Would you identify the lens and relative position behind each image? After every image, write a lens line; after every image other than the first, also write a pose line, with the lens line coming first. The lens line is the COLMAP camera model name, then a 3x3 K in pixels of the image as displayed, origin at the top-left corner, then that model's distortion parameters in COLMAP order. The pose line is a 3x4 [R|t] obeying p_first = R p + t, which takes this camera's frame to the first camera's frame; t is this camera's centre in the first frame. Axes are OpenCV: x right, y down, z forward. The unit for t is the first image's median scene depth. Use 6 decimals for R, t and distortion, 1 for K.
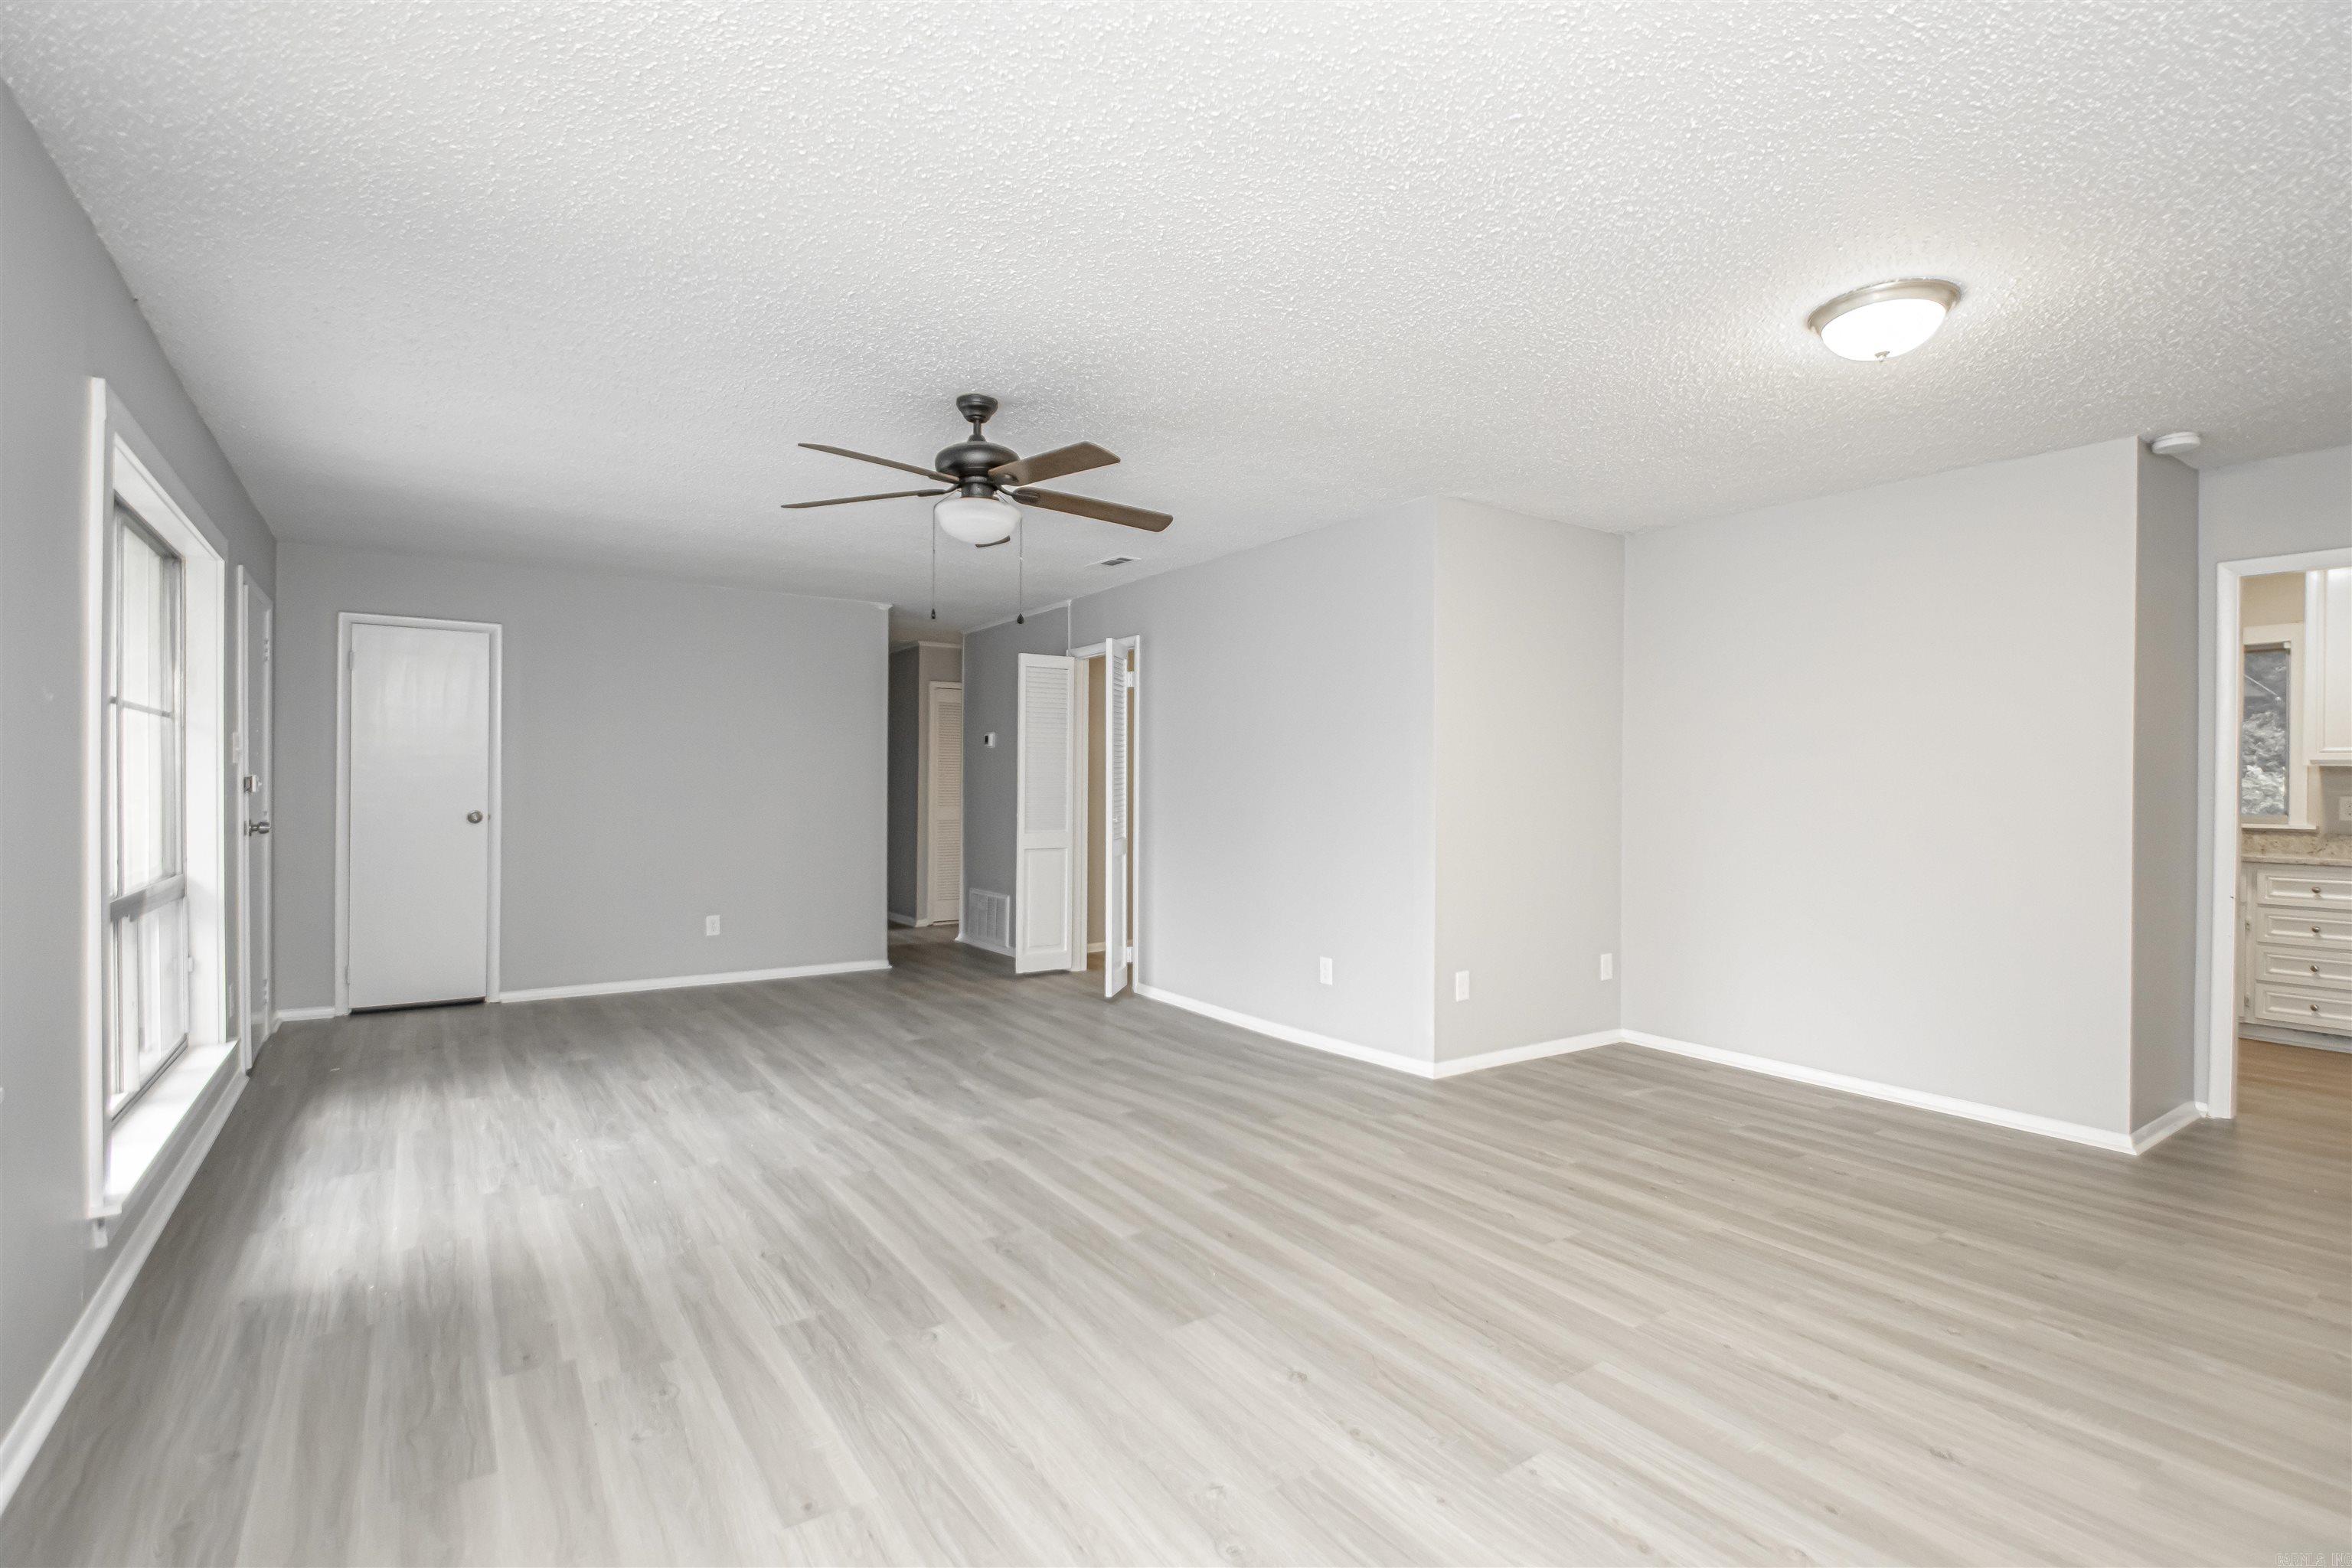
lens RADIAL K [[1053.5, 0, 1232.6], [0, 1053.5, 786.7], [0, 0, 1]] dist [0.023616, -0.014931]
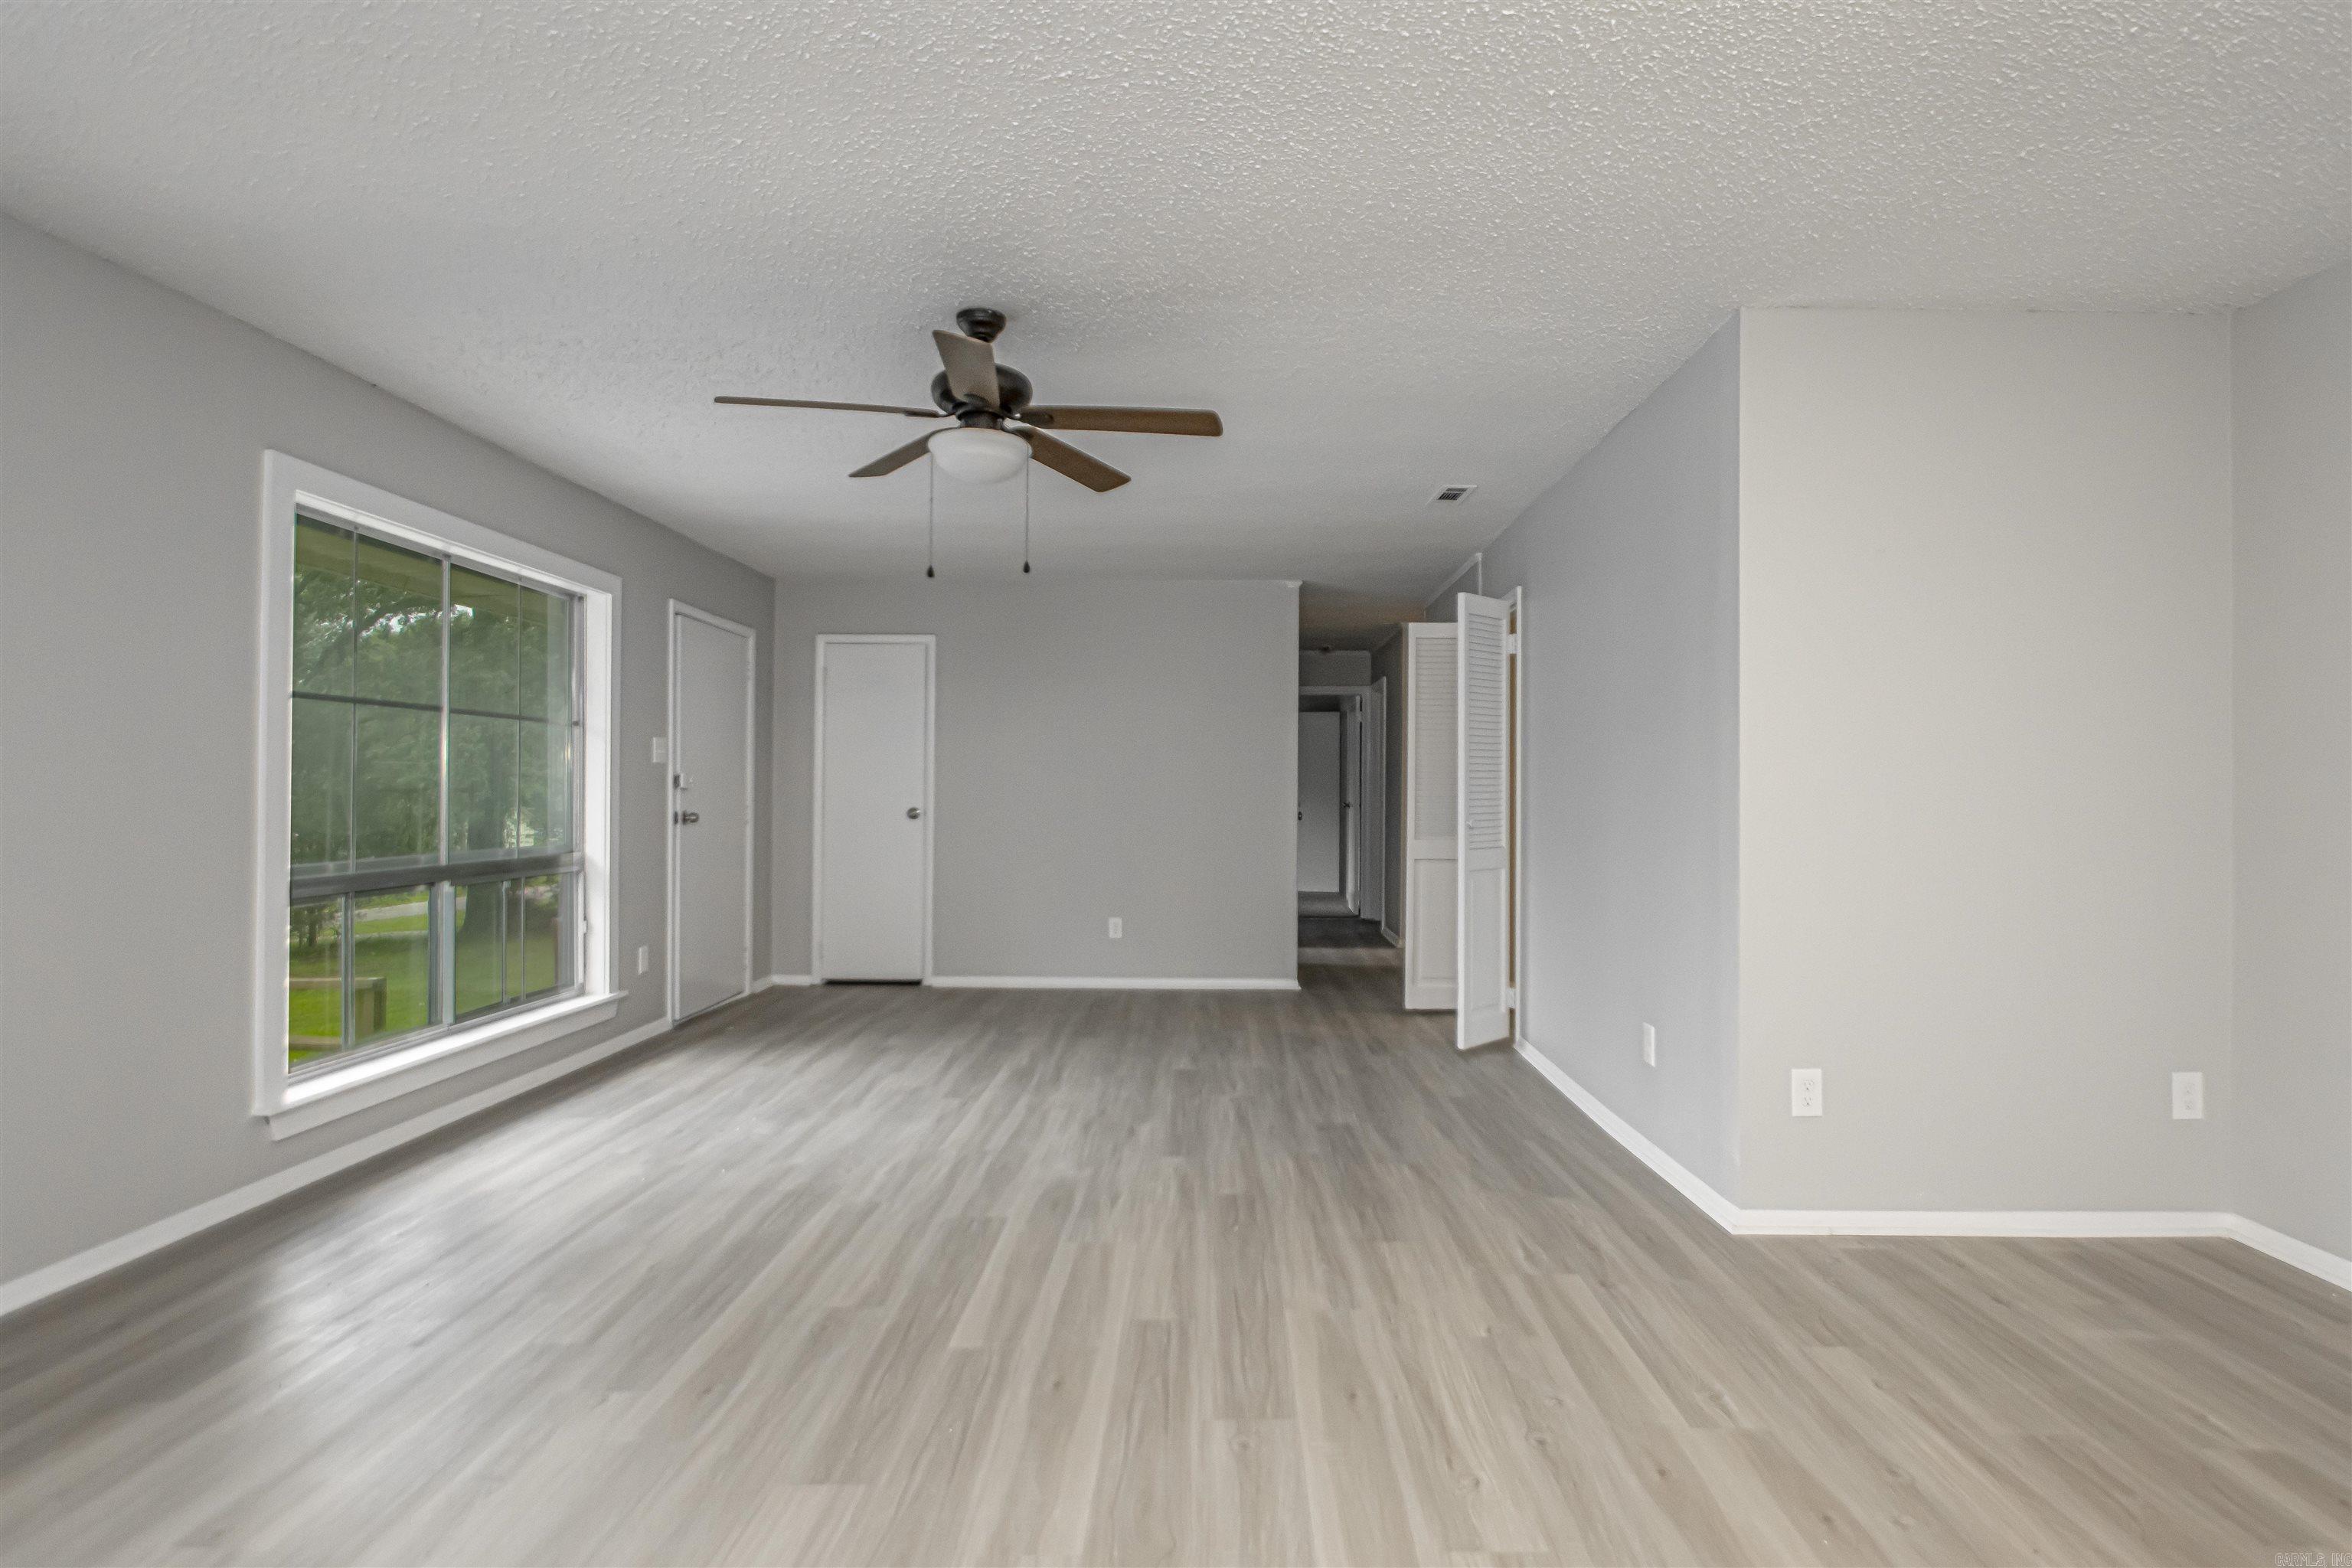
lens RADIAL K [[1186.5, 0, 1304.8], [0, 1186.5, 783.9], [0, 0, 1]] dist [0.000015, 0.000064]
pose [[0.830900, -0.006885, -0.556380, 0.431011], [0.000492, 0.999932, -0.011639, 0.018790], [0.556422, 0.009397, 0.830847, 0.307721]]
